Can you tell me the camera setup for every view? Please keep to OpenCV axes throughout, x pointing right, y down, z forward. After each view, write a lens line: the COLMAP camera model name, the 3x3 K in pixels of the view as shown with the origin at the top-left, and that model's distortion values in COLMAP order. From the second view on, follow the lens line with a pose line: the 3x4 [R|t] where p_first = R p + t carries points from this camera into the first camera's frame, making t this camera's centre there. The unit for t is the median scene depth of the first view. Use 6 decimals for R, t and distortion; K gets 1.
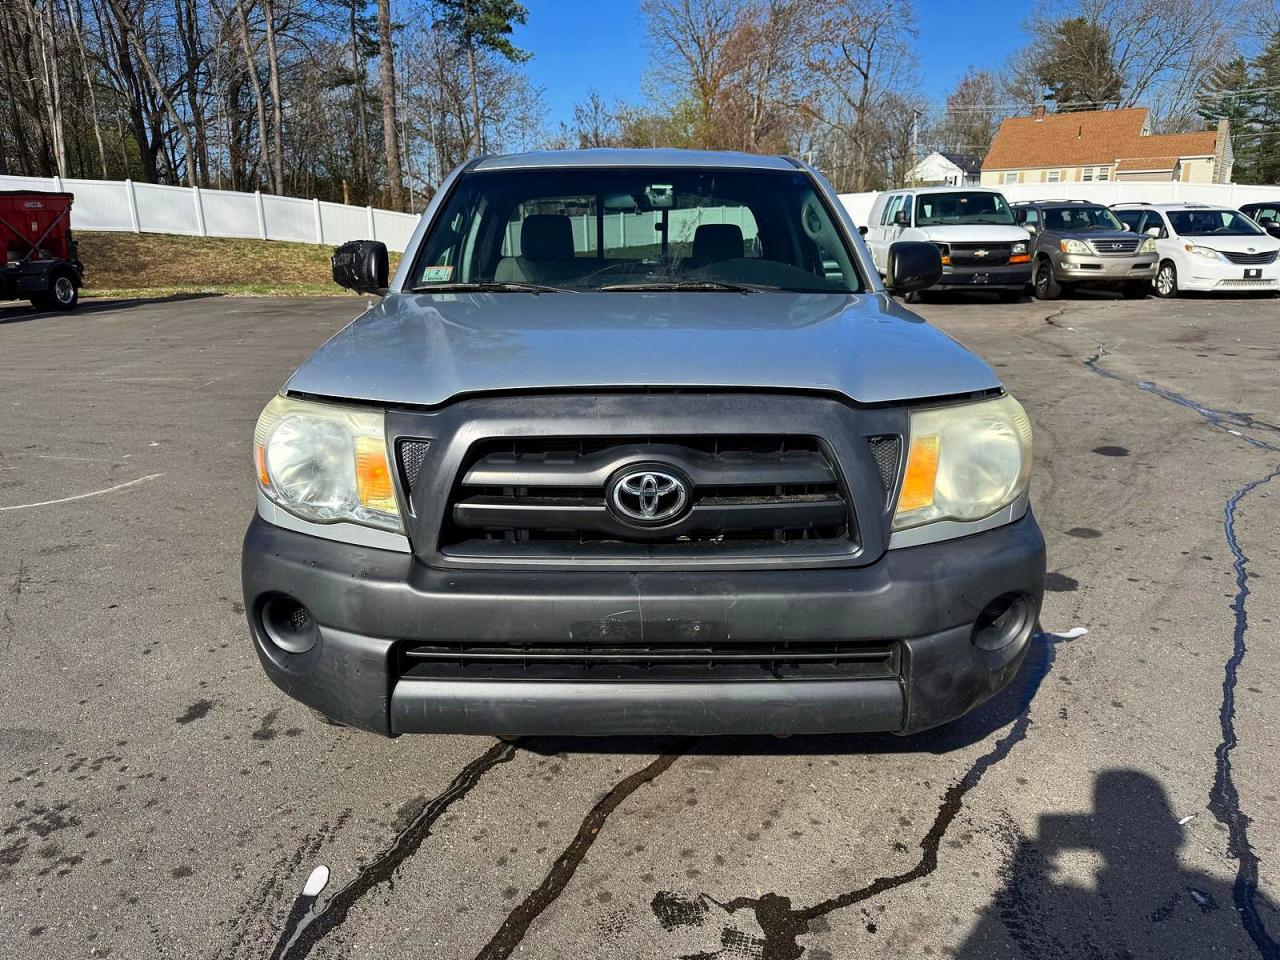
lens RADIAL K [[910.2, 0, 642.2], [0, 910.2, 478.5], [0, 0, 1]] dist [0.019154, -0.023197]
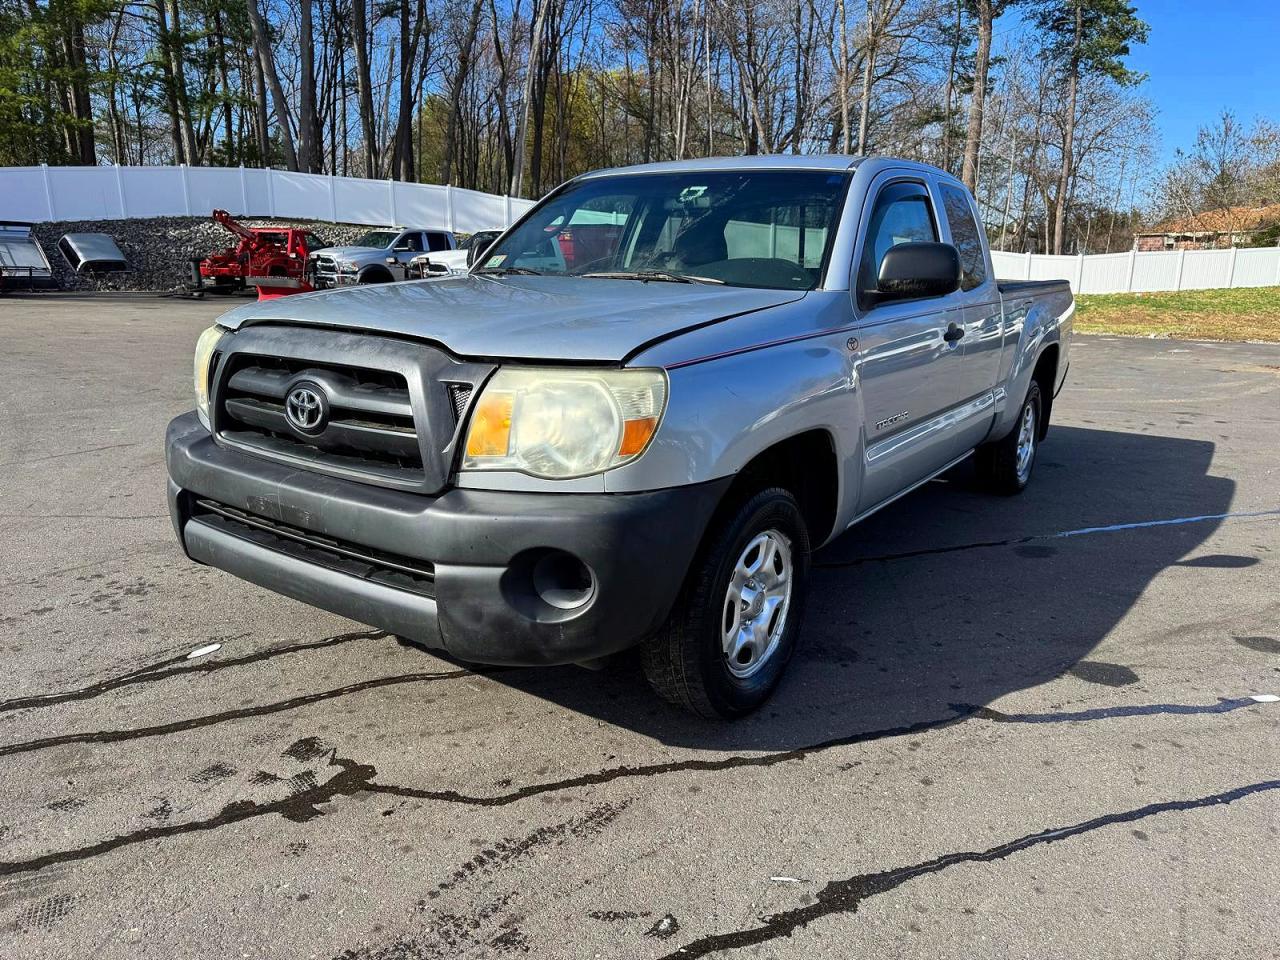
lens RADIAL K [[910.2, 0, 640.5], [0, 910.2, 482.3], [0, 0, 1]] dist [0.019154, -0.023197]
pose [[0.811905, 0.159227, -0.561656, 1.035286], [-0.177993, 0.983795, 0.021603, 0.008204], [0.555994, 0.082431, 0.827089, 0.194530]]
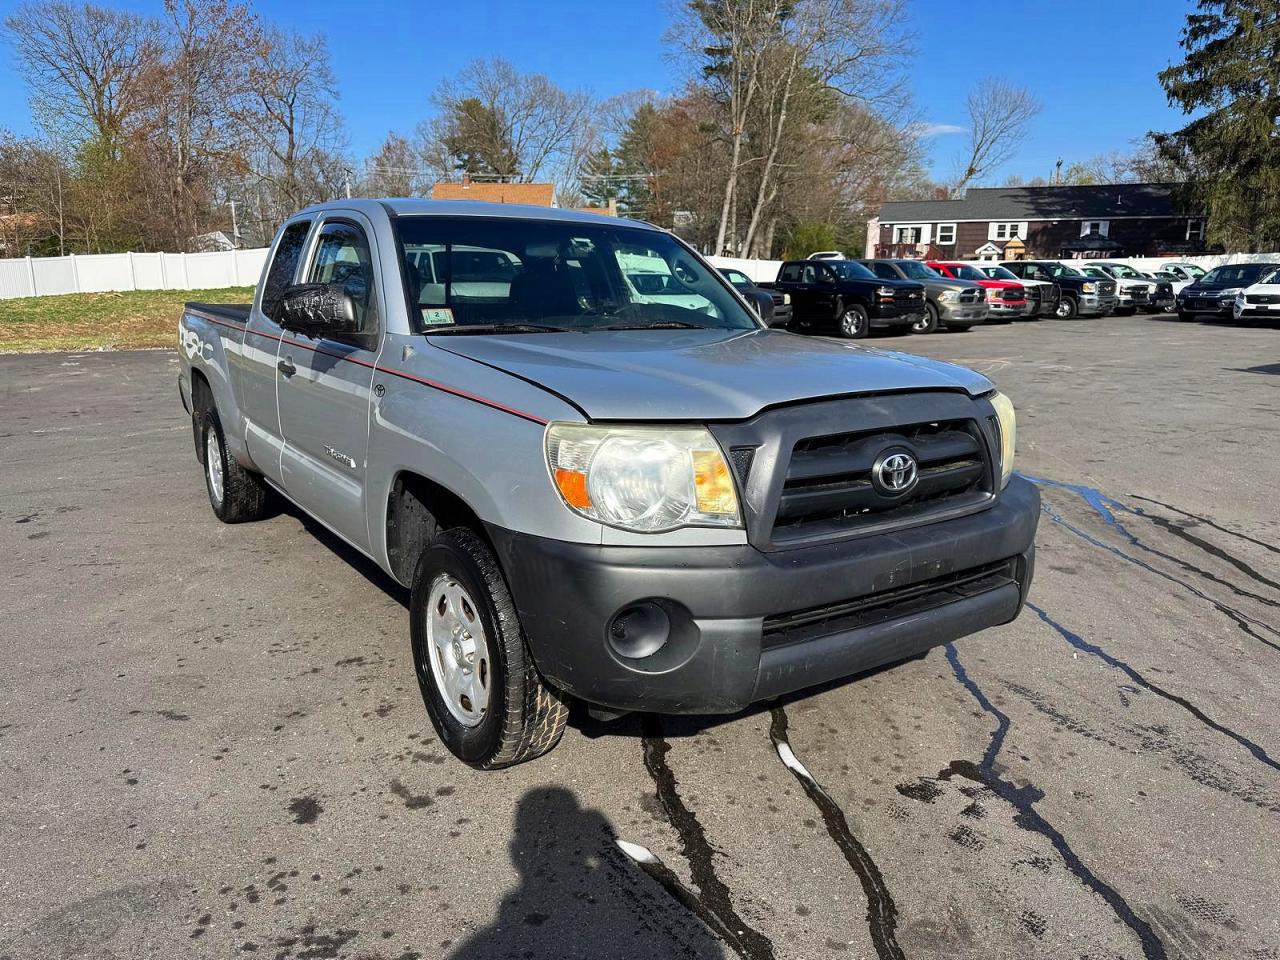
lens RADIAL K [[910.2, 0, 646.7], [0, 910.2, 476.3], [0, 0, 1]] dist [0.019154, -0.023197]
pose [[0.824696, -0.103811, 0.555967, -0.947792], [0.136855, 0.990426, -0.018069, -0.000447], [-0.548769, 0.090988, 0.831008, 0.092243]]
